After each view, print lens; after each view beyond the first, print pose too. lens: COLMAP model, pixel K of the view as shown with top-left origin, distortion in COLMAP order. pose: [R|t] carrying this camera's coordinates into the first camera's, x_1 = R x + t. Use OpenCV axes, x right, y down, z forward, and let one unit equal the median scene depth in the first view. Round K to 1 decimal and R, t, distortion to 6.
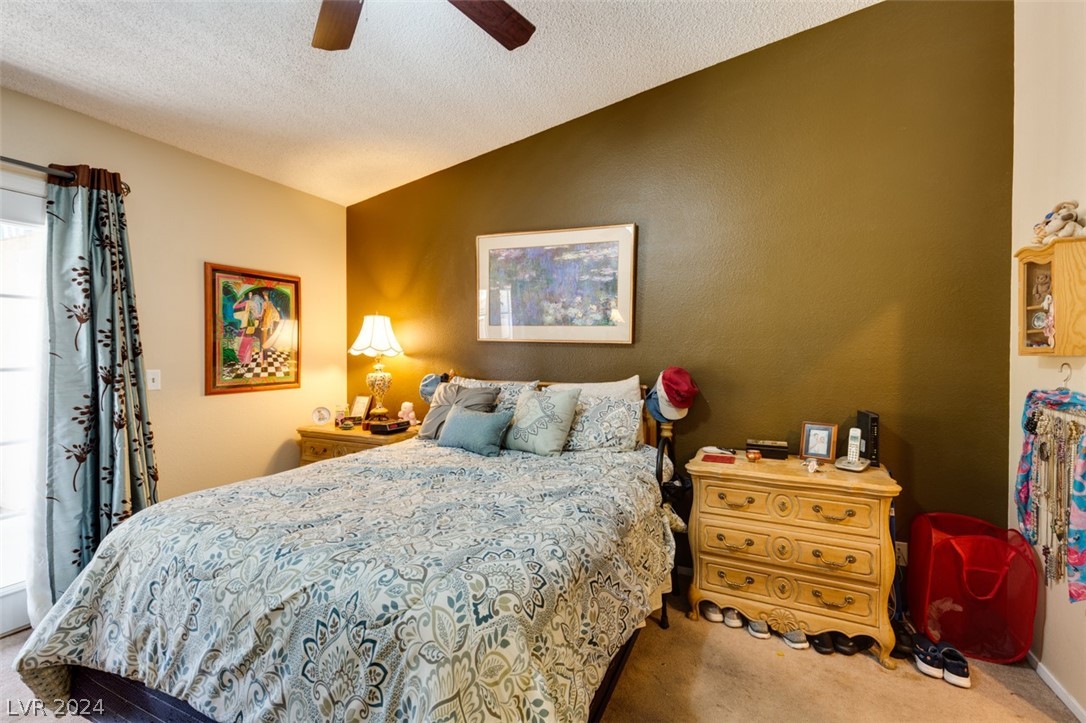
lens RADIAL K [[487.9, 0, 542.6], [0, 487.9, 357.1], [0, 0, 1]] dist [0.005514, -0.001358]
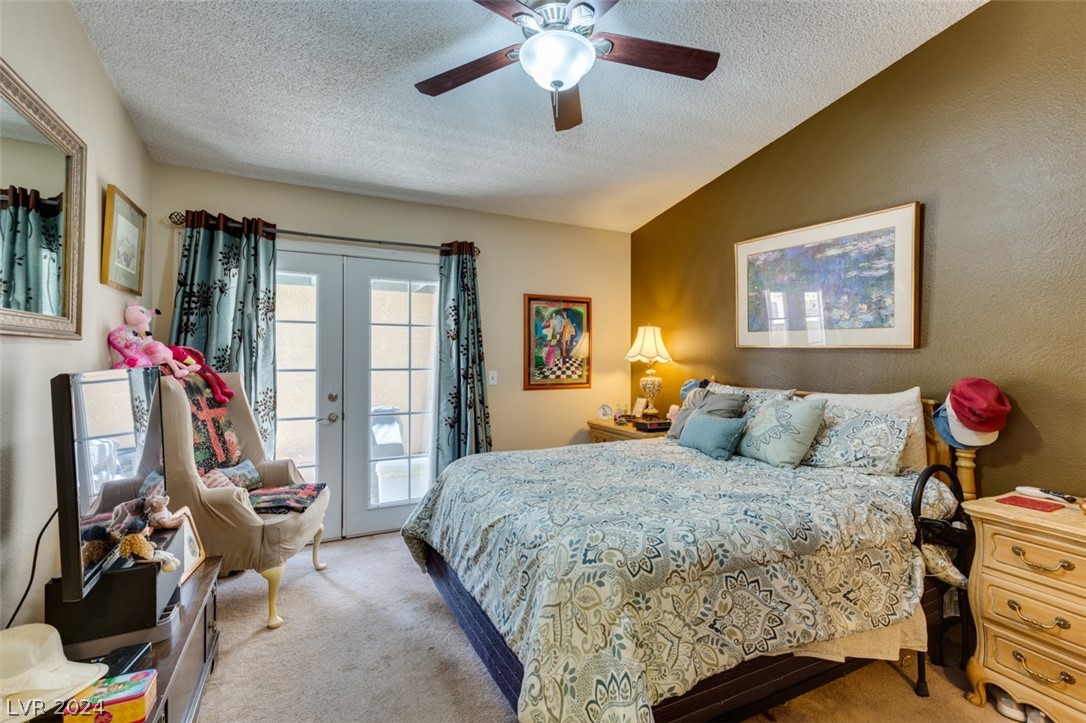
lens RADIAL K [[487.9, 0, 540.2], [0, 487.9, 358.2], [0, 0, 1]] dist [0.005514, -0.001358]
pose [[0.775337, -0.001424, -0.631547, 0.197606], [-0.006267, 0.999931, -0.009949, 0.001105], [0.631517, 0.011672, 0.775274, -0.034934]]
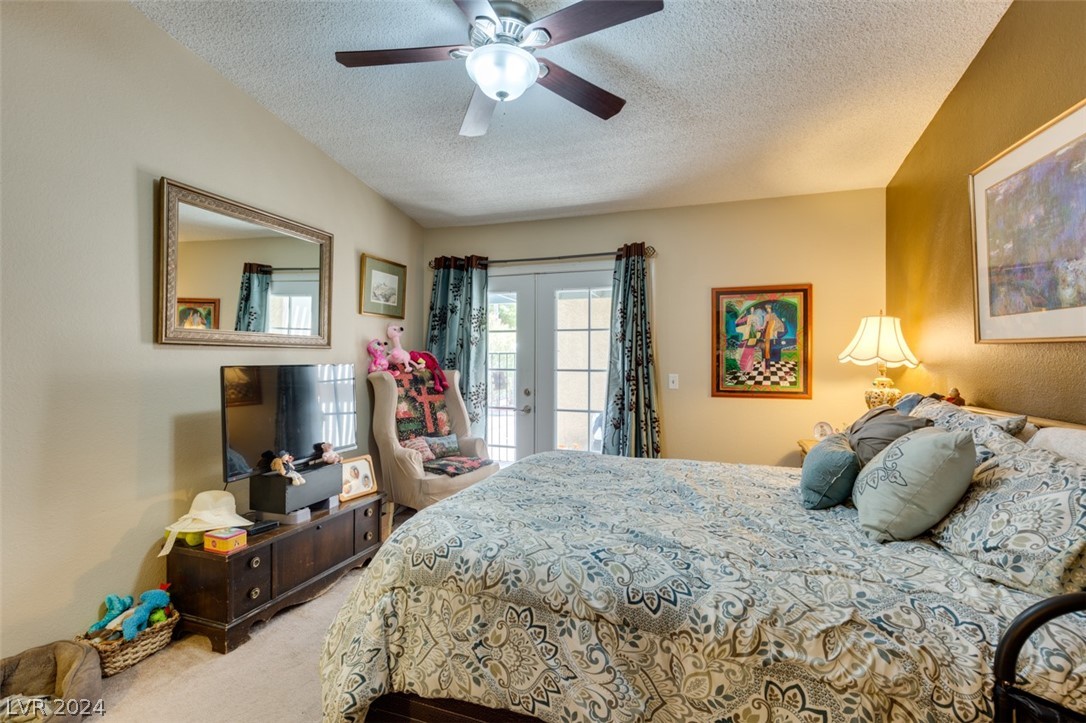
lens RADIAL K [[487.9, 0, 539.8], [0, 487.9, 356.0], [0, 0, 1]] dist [0.005514, -0.001358]
pose [[0.089981, -0.011410, -0.995878, 0.450942], [-0.015633, 0.999795, -0.012868, -0.001152], [0.995821, 0.016726, 0.089784, 0.421851]]
